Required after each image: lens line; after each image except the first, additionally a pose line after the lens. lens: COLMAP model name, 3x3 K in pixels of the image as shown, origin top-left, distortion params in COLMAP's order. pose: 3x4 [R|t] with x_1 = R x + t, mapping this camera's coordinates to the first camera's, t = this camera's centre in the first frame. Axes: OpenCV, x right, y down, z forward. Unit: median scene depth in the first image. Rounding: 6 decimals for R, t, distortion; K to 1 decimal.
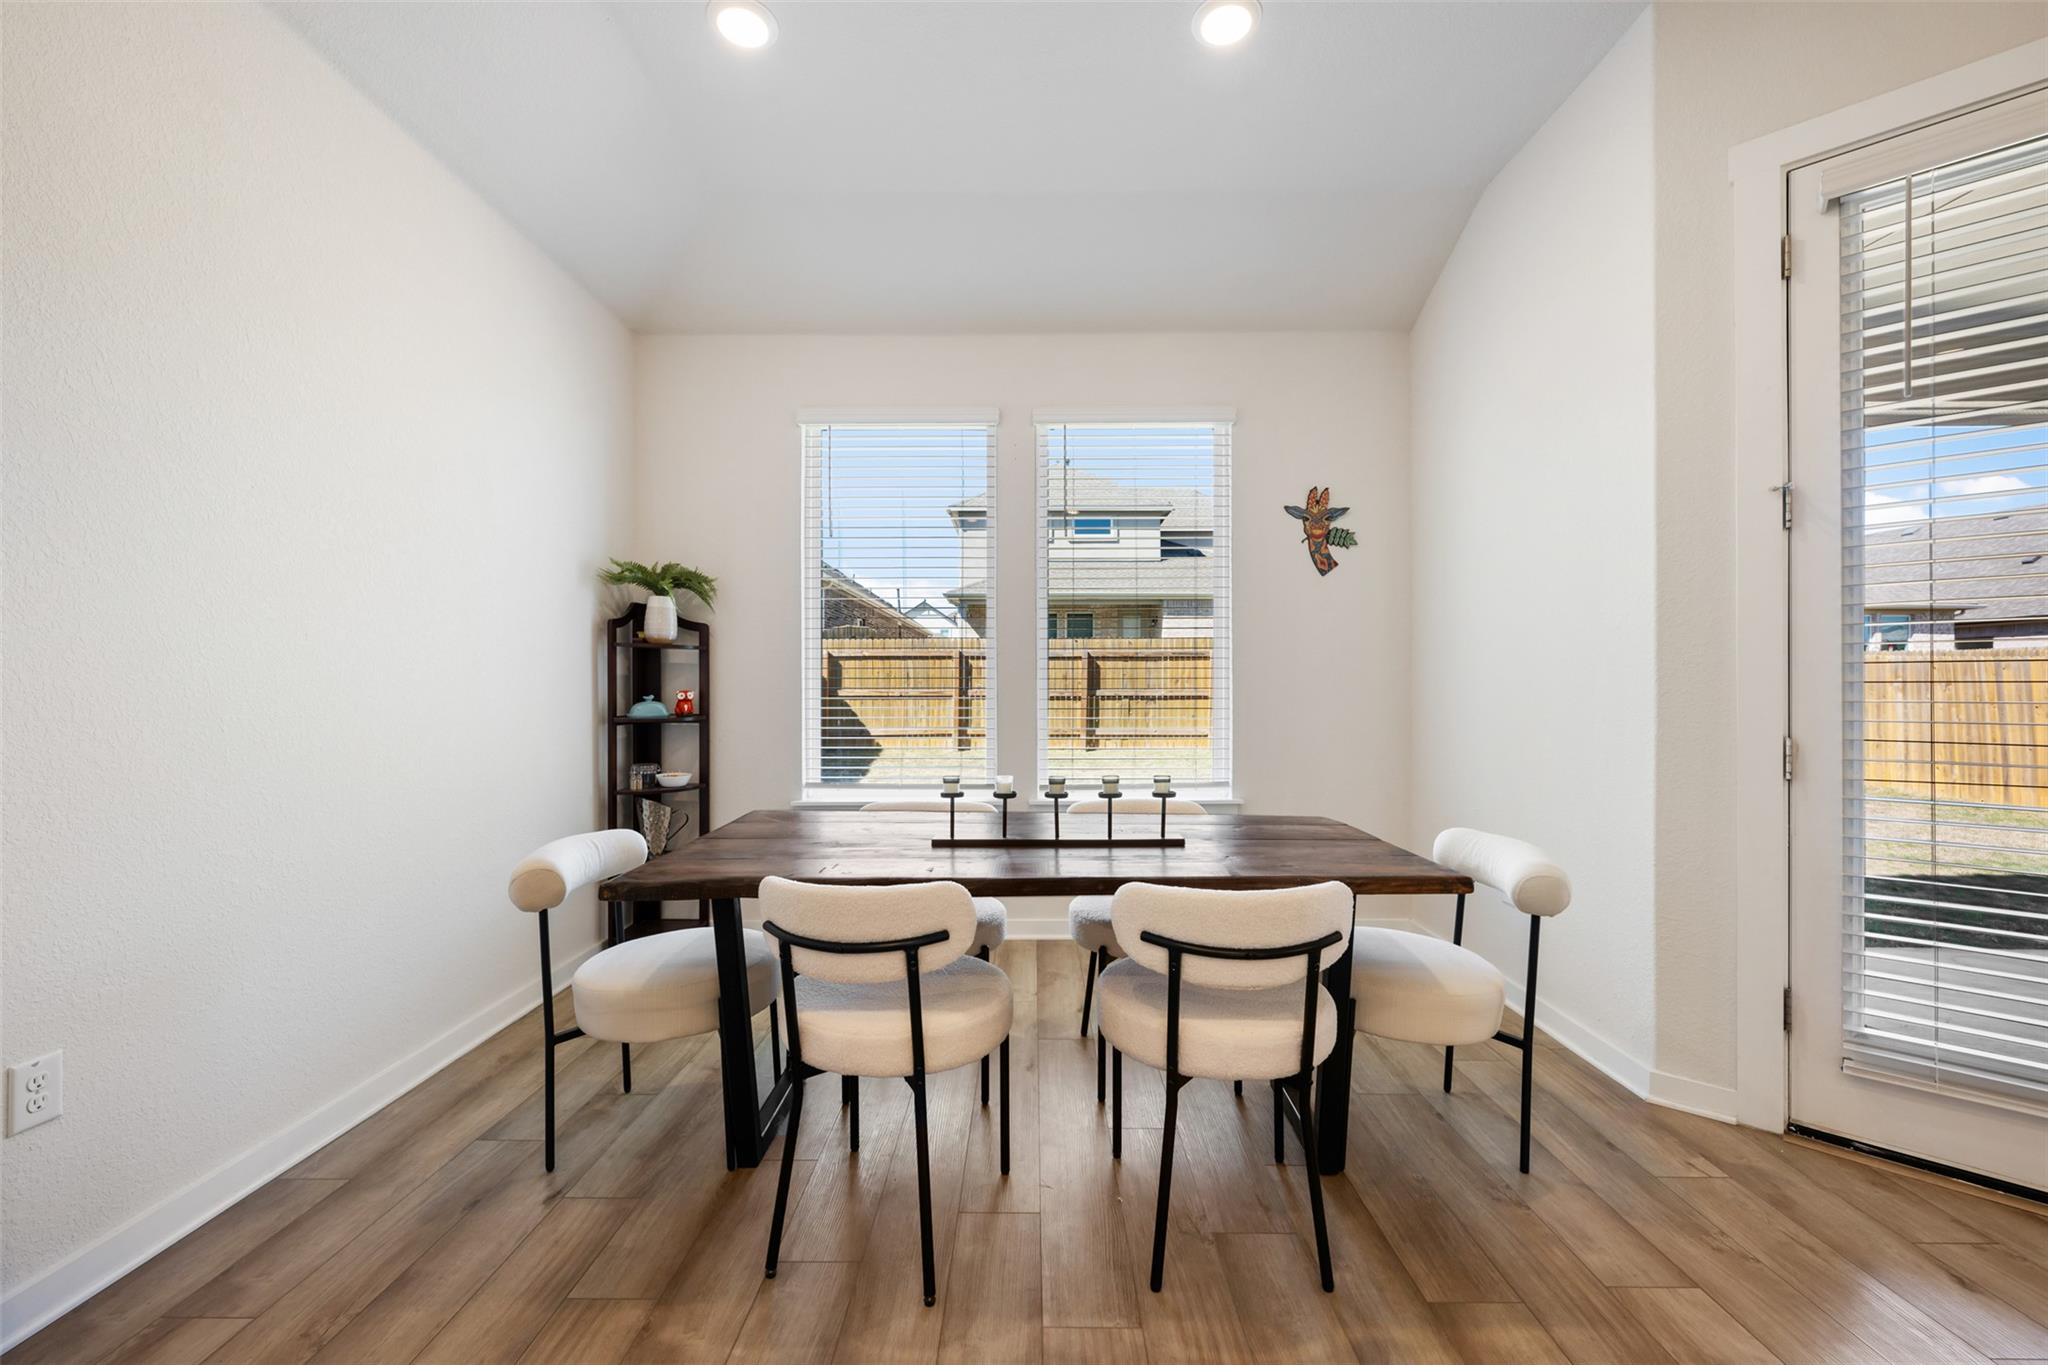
lens RADIAL K [[830.8, 0, 1024.0], [0, 830.8, 682.5], [0, 0, 1]] dist [-0.000765, 0.000426]
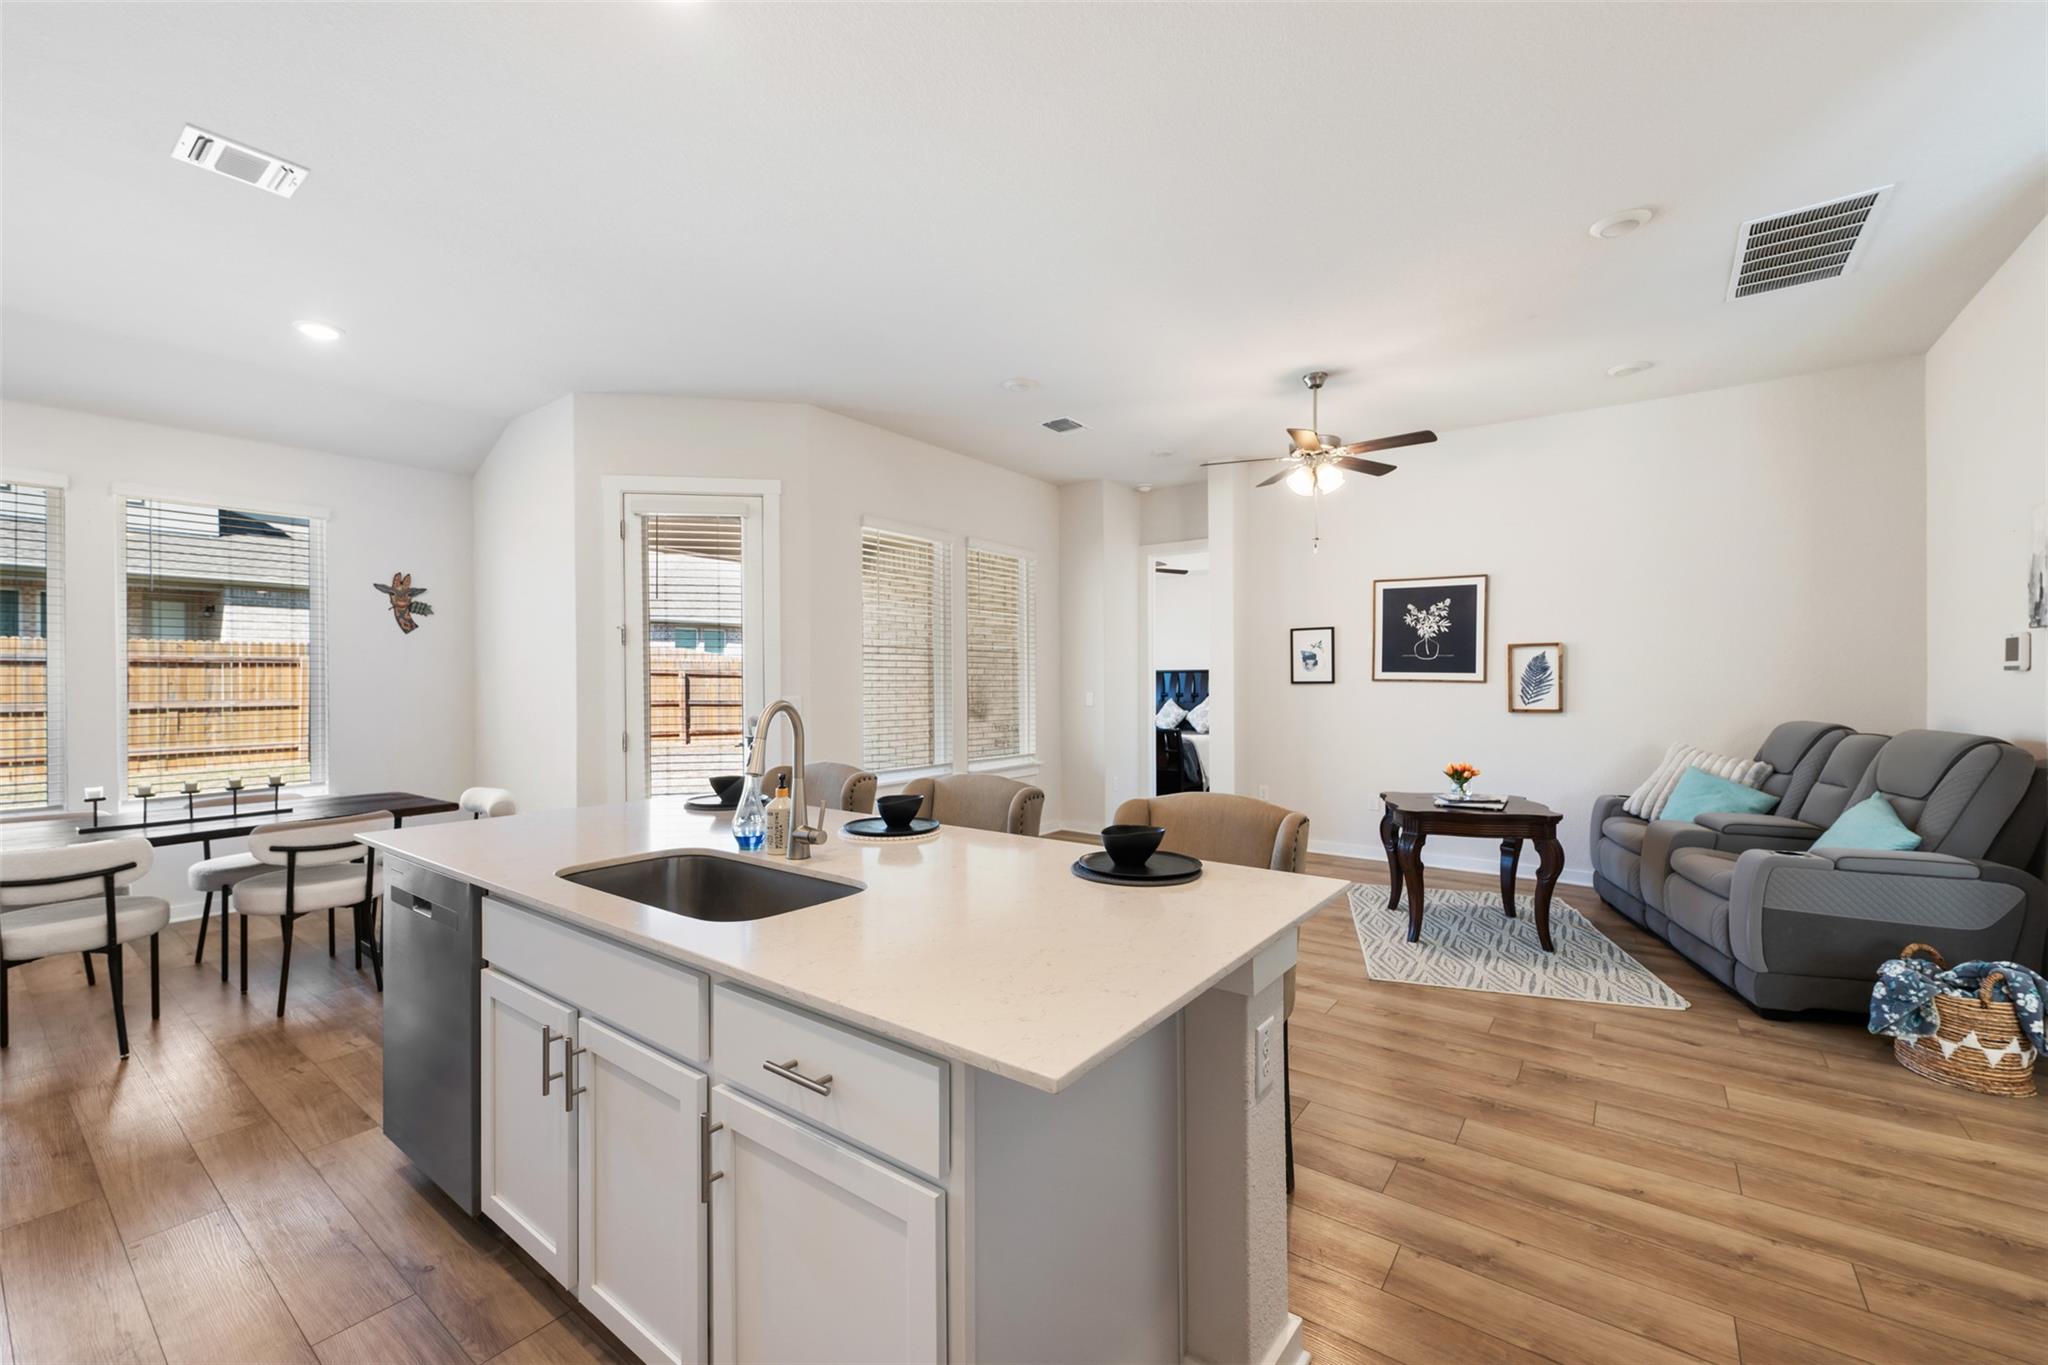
lens RADIAL K [[830.8, 0, 1024.0], [0, 830.8, 682.5], [0, 0, 1]] dist [-0.000765, 0.000426]
pose [[0.589723, -0.004821, 0.807591, -0.177896], [0.000758, 0.999985, 0.005417, -0.050210], [-0.807605, -0.002583, 0.589718, -0.734122]]
